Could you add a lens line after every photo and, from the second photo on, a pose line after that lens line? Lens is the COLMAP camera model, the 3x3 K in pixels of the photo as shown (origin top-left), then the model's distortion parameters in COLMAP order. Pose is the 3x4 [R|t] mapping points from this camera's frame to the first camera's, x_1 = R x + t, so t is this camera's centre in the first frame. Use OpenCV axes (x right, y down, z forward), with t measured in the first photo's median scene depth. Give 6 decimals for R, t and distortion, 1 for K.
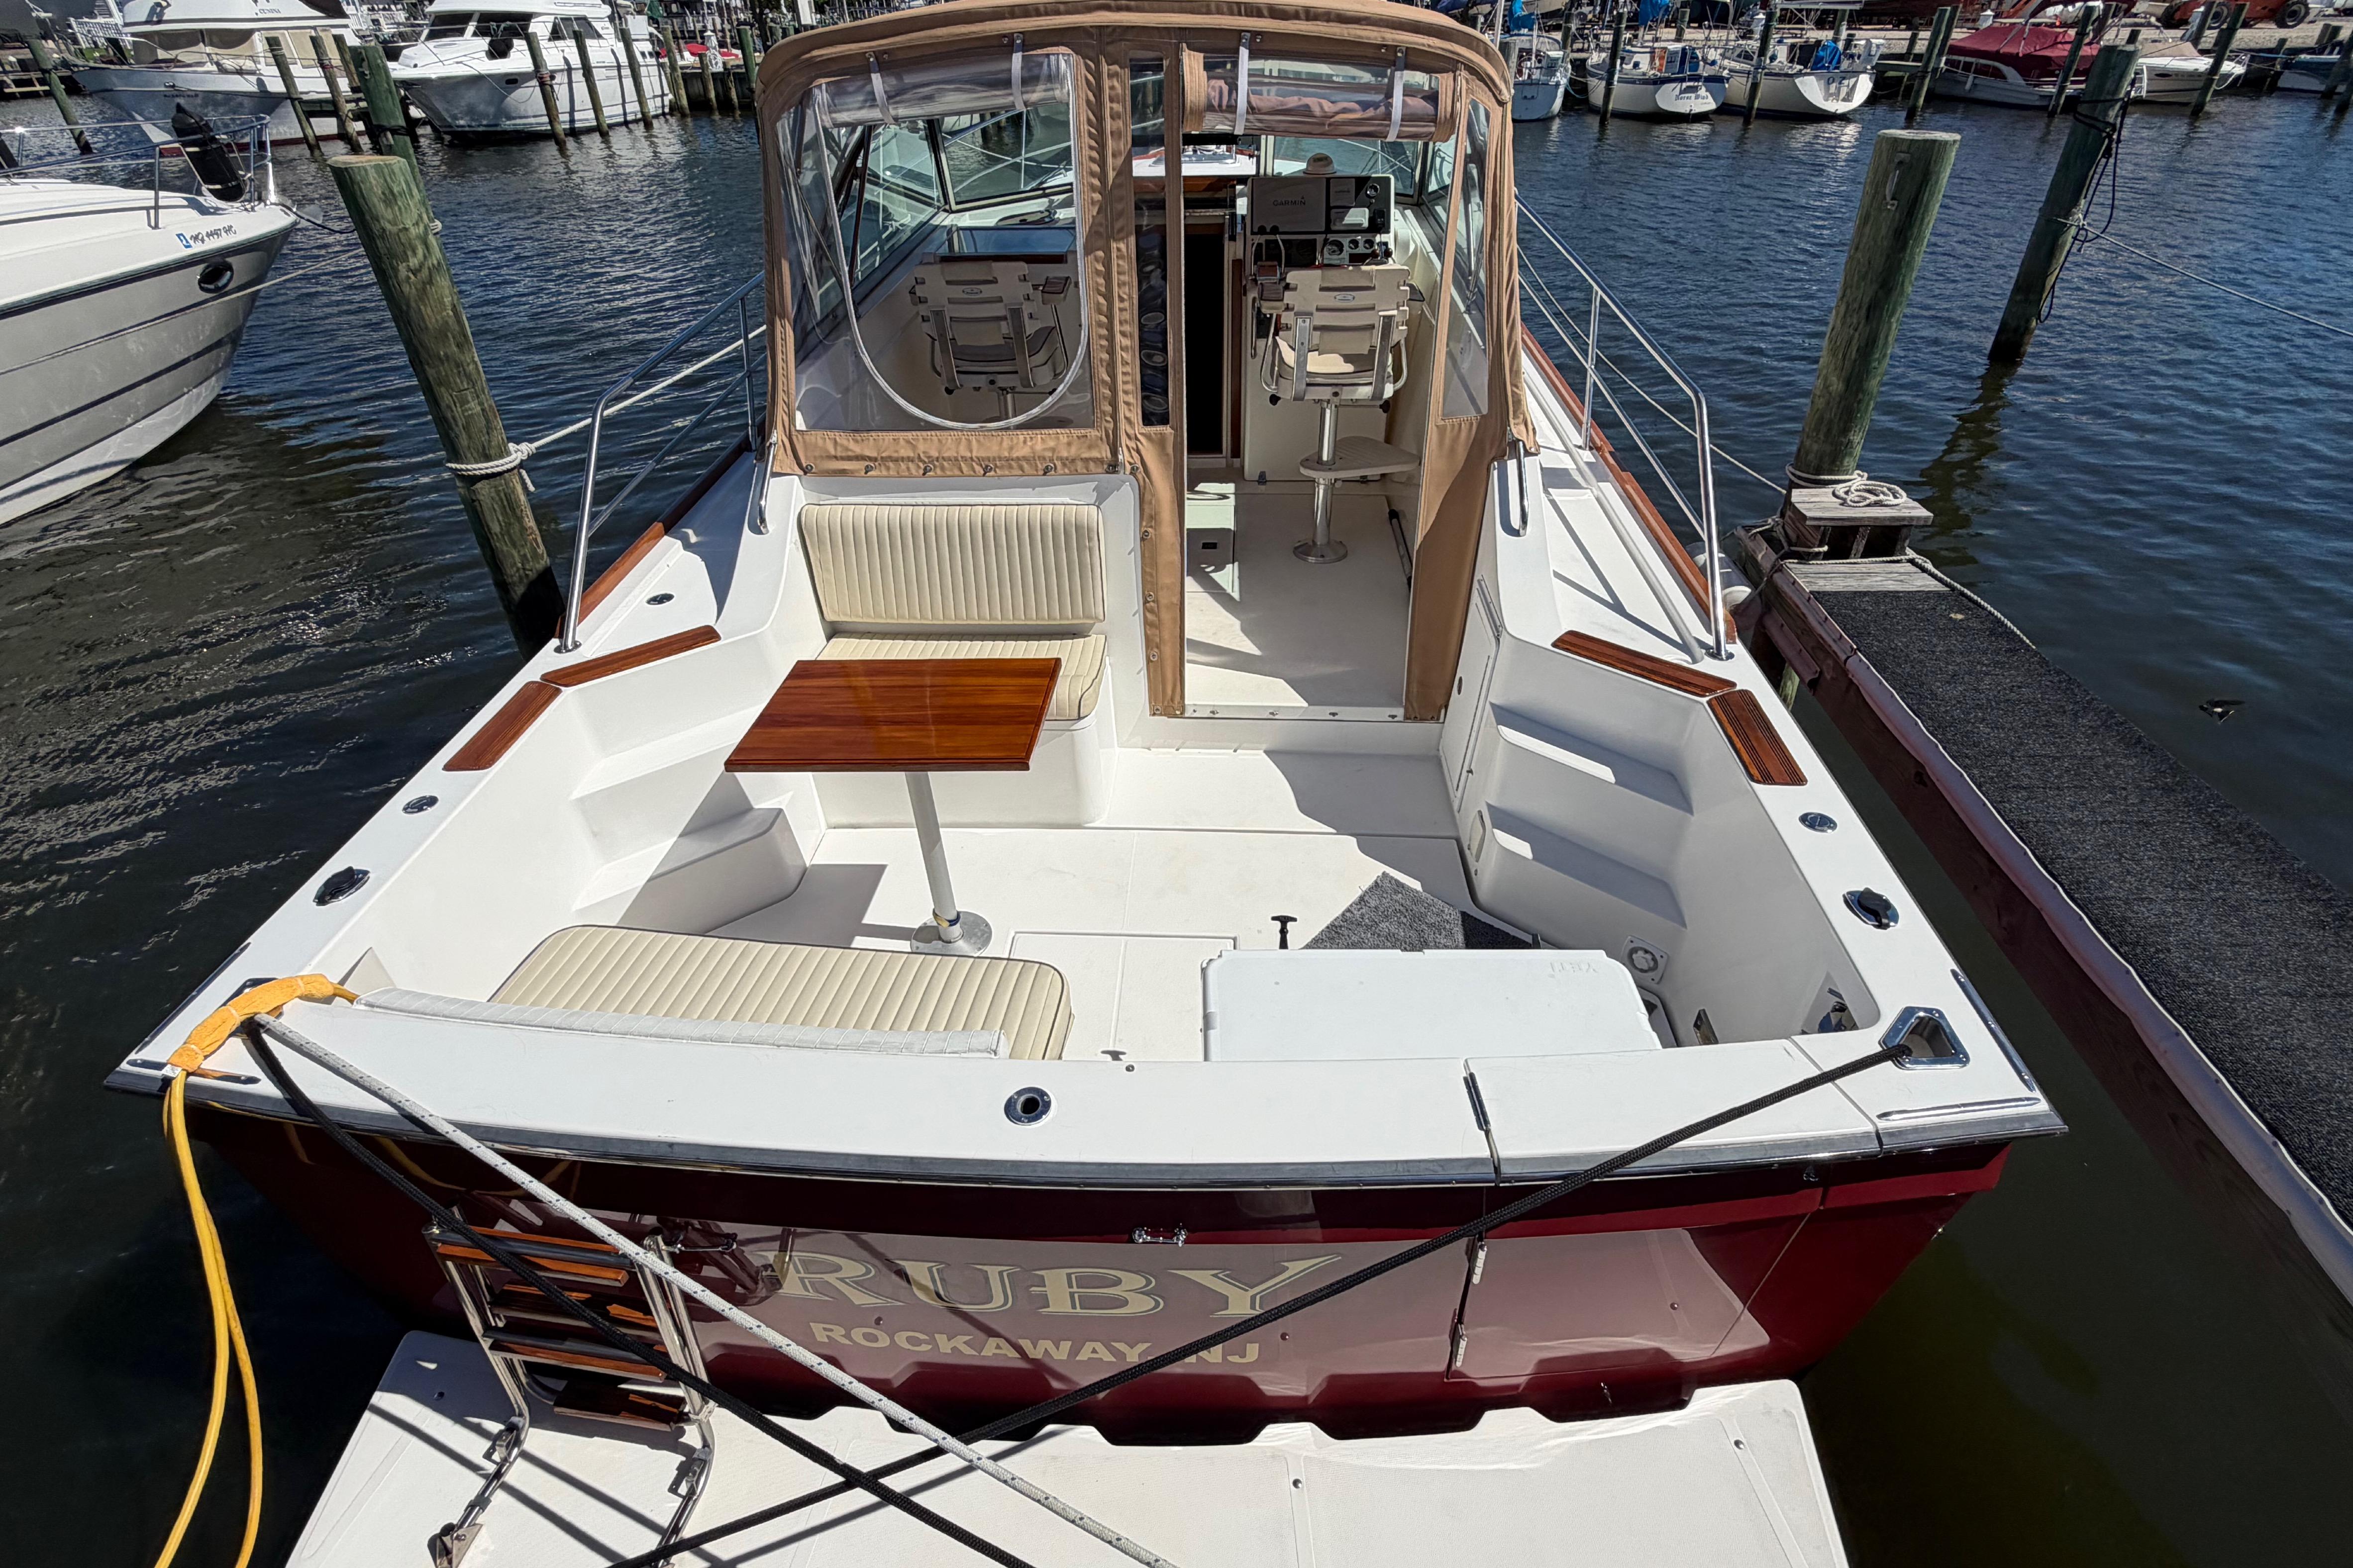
lens RADIAL K [[1140.8, 0, 1173.7], [0, 1140.8, 803.2], [0, 0, 1]] dist [-0.004169, 0.002108]
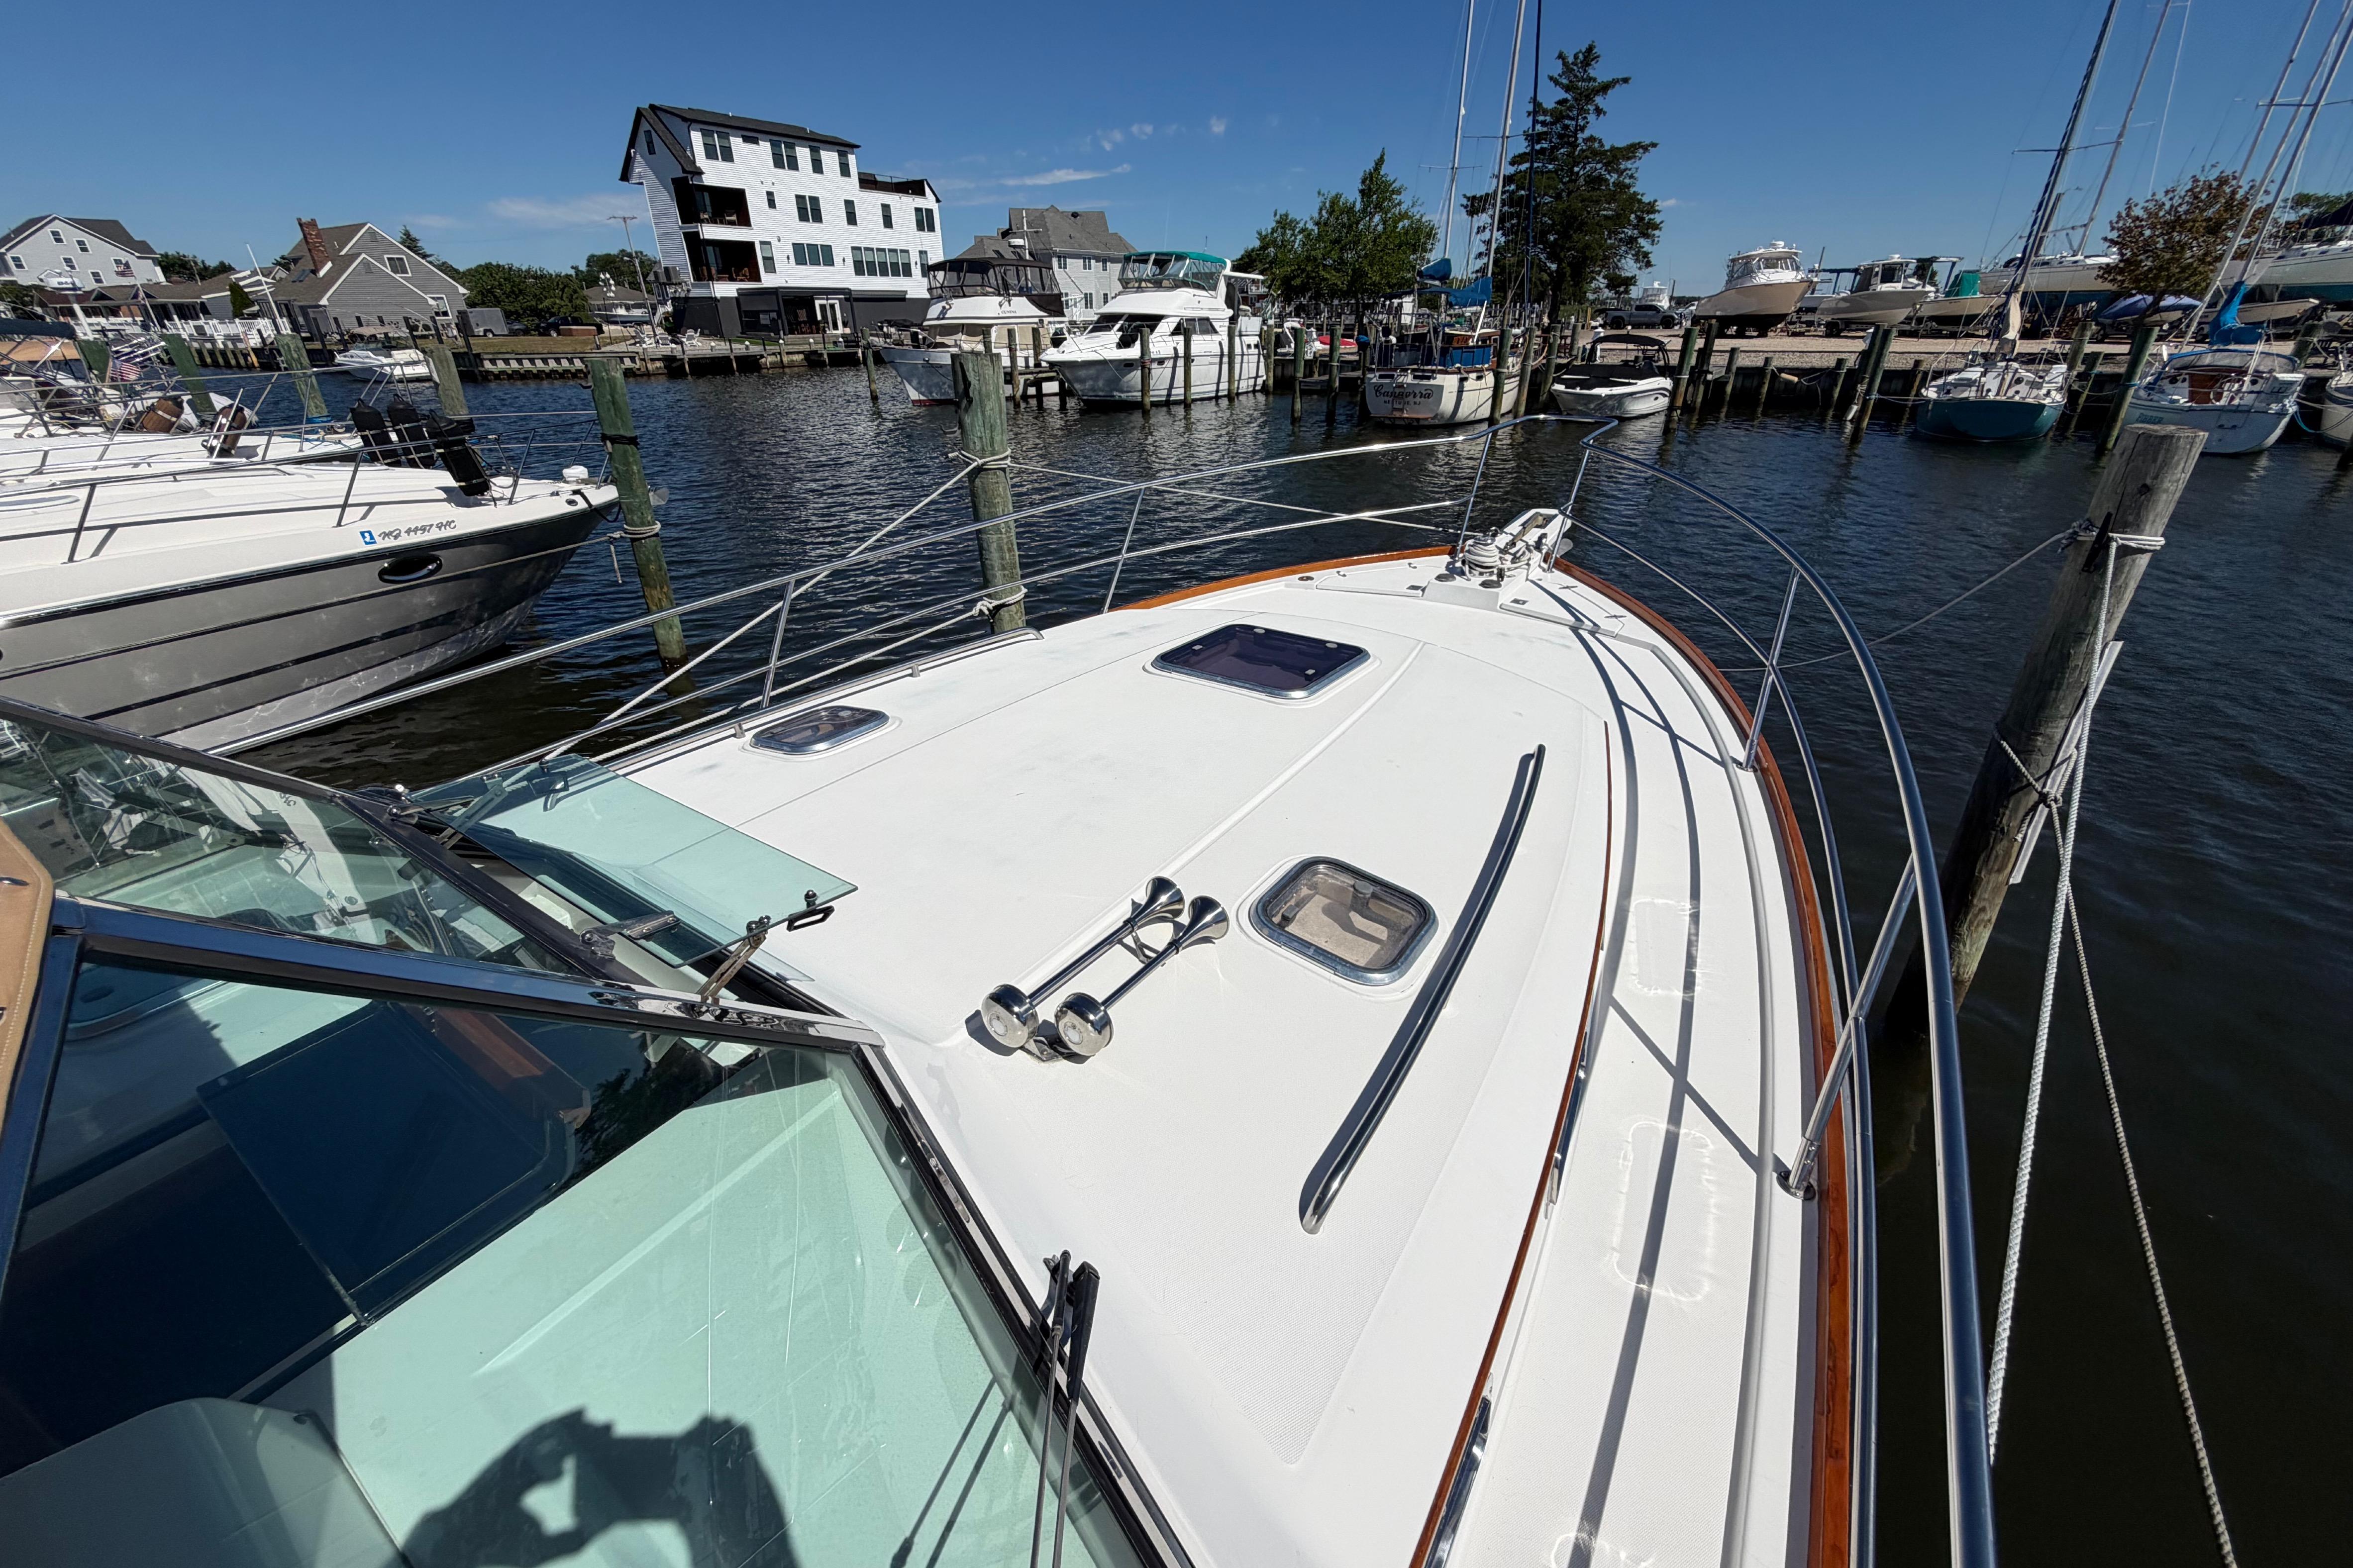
lens RADIAL K [[938.8, 0, 1173.3], [0, 938.8, 791.0], [0, 0, 1]] dist [0.000407, -0.000499]
pose [[0.857354, 0.239480, -0.455624, 0.051386], [-0.298236, 0.952572, -0.060515, -0.130174], [0.419523, 0.187767, 0.888113, 0.177219]]
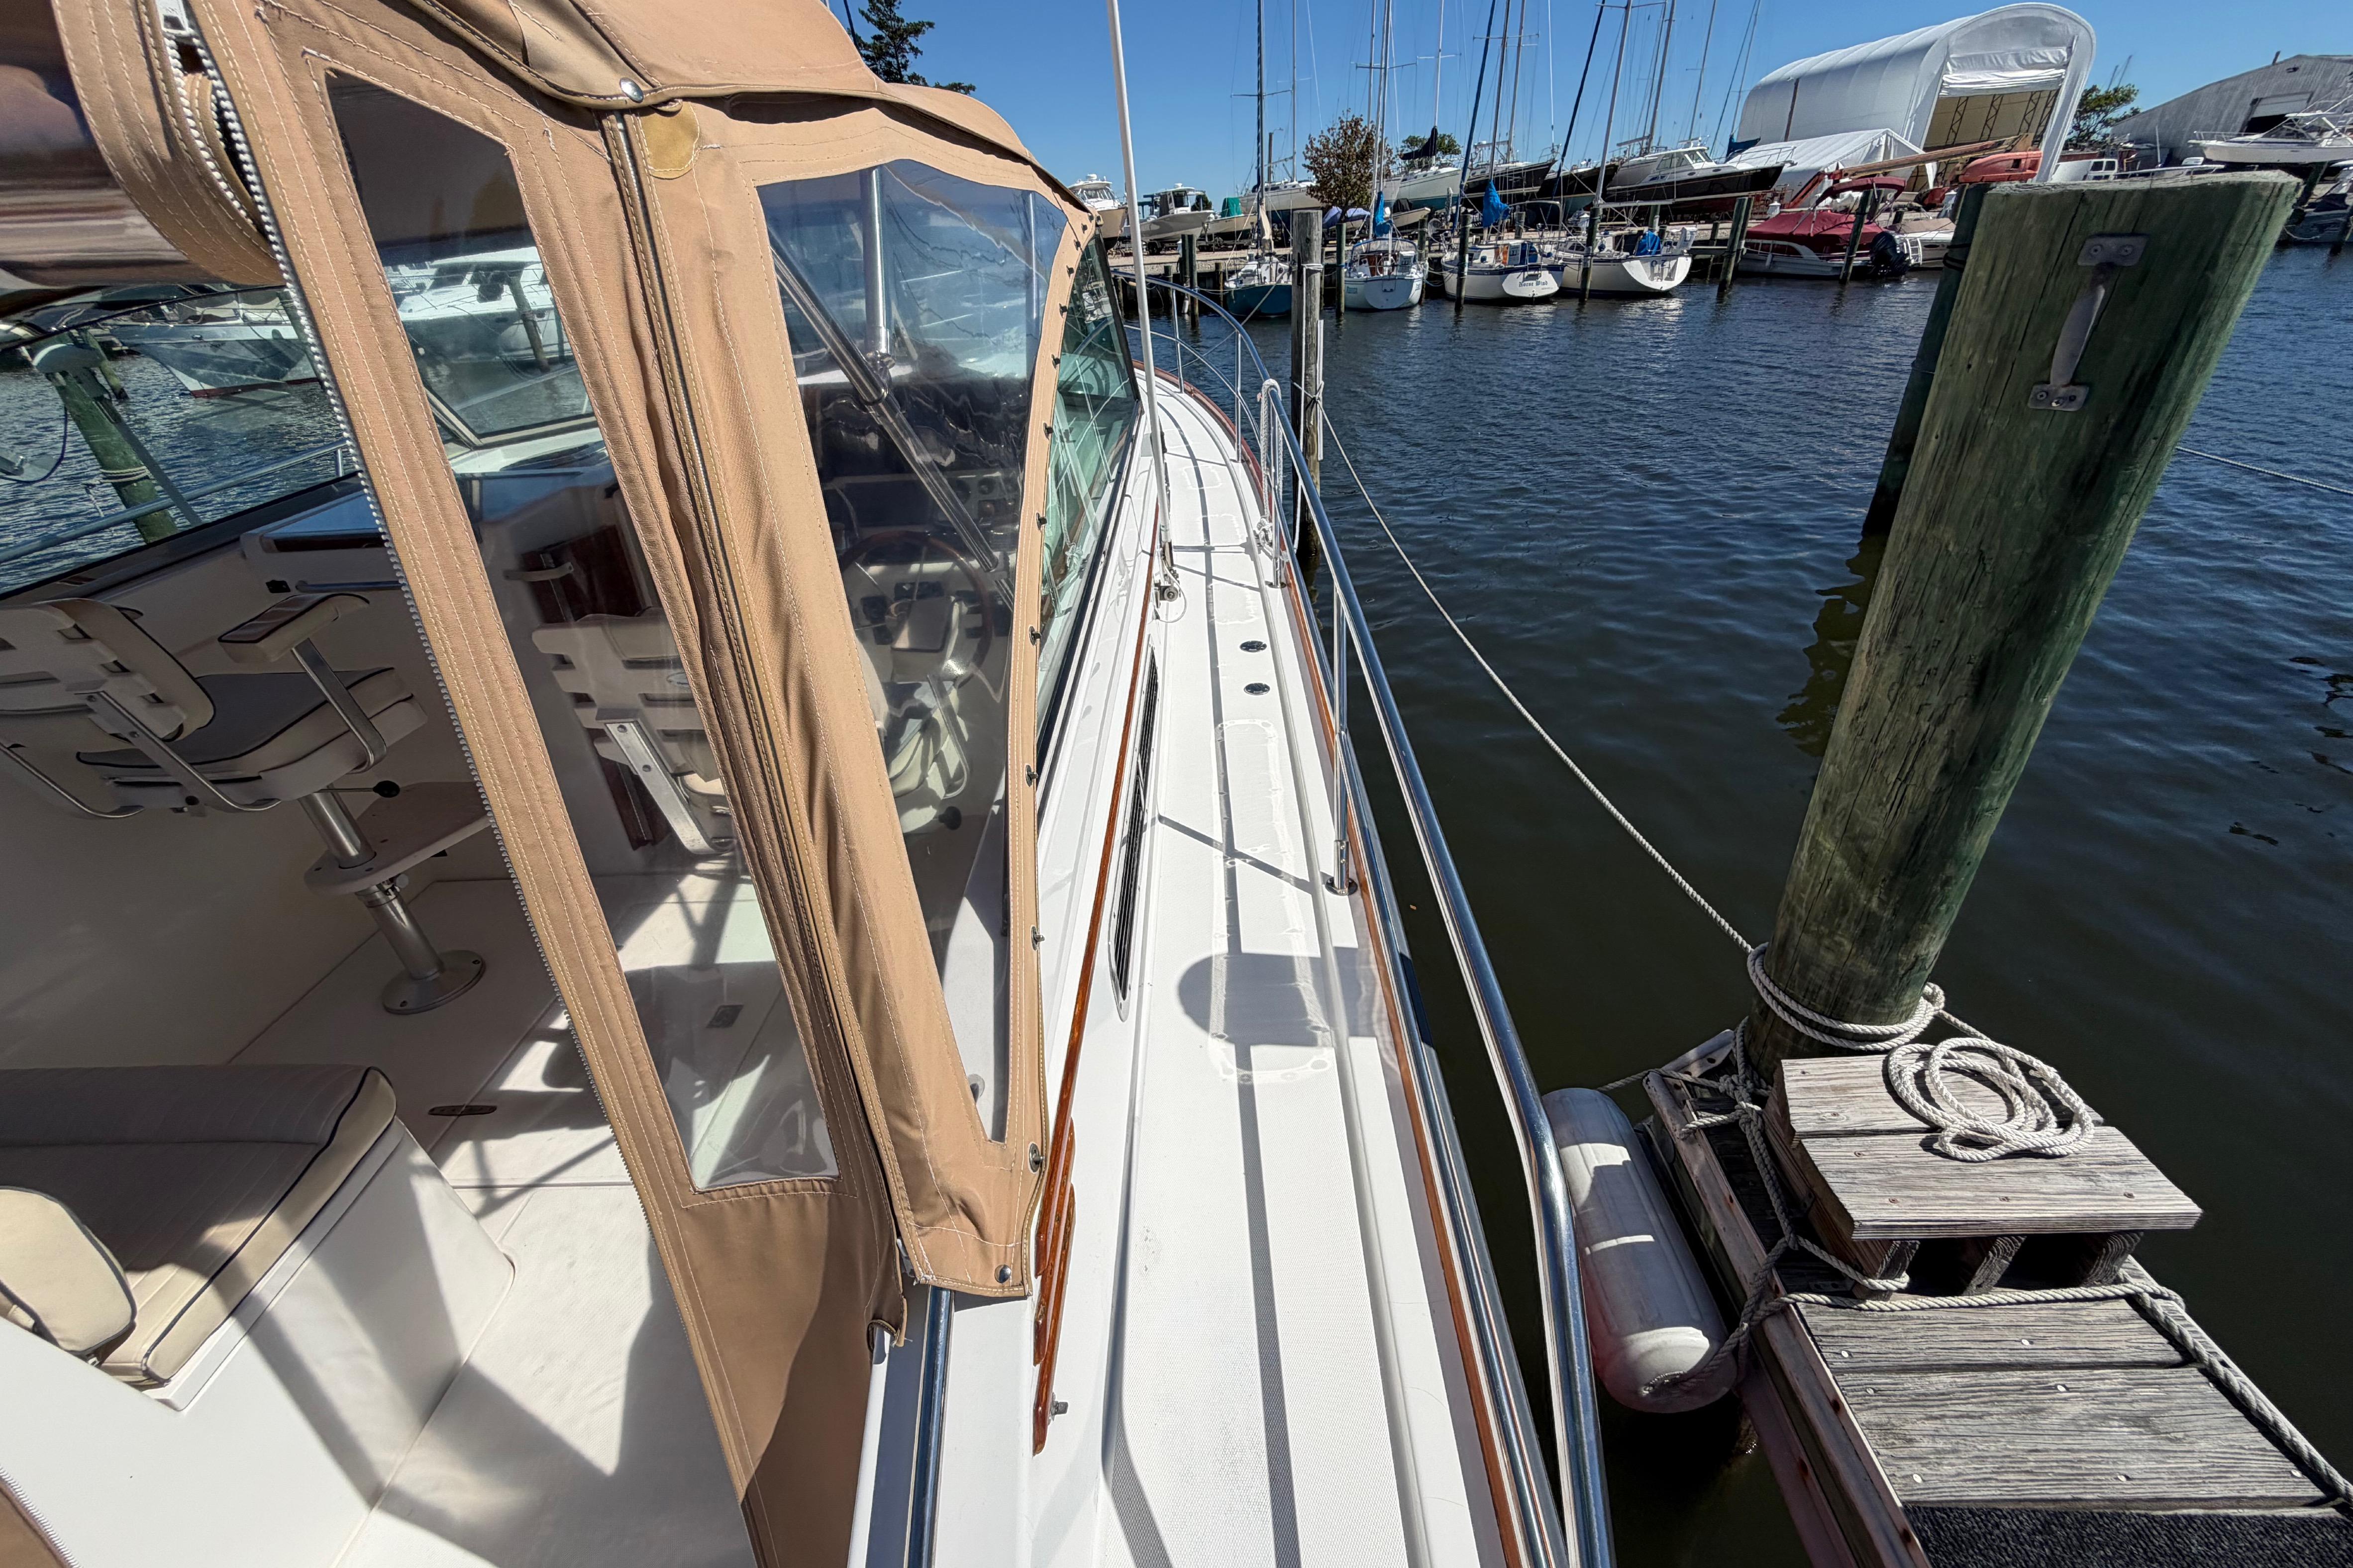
lens RADIAL K [[938.8, 0, 1173.5], [0, 938.8, 790.0], [0, 0, 1]] dist [0.000407, -0.000499]
pose [[0.998254, -0.056858, 0.016024, 0.045159], [0.057967, 0.995083, -0.080307, -0.052241], [-0.011379, 0.081095, 0.996641, 0.094984]]
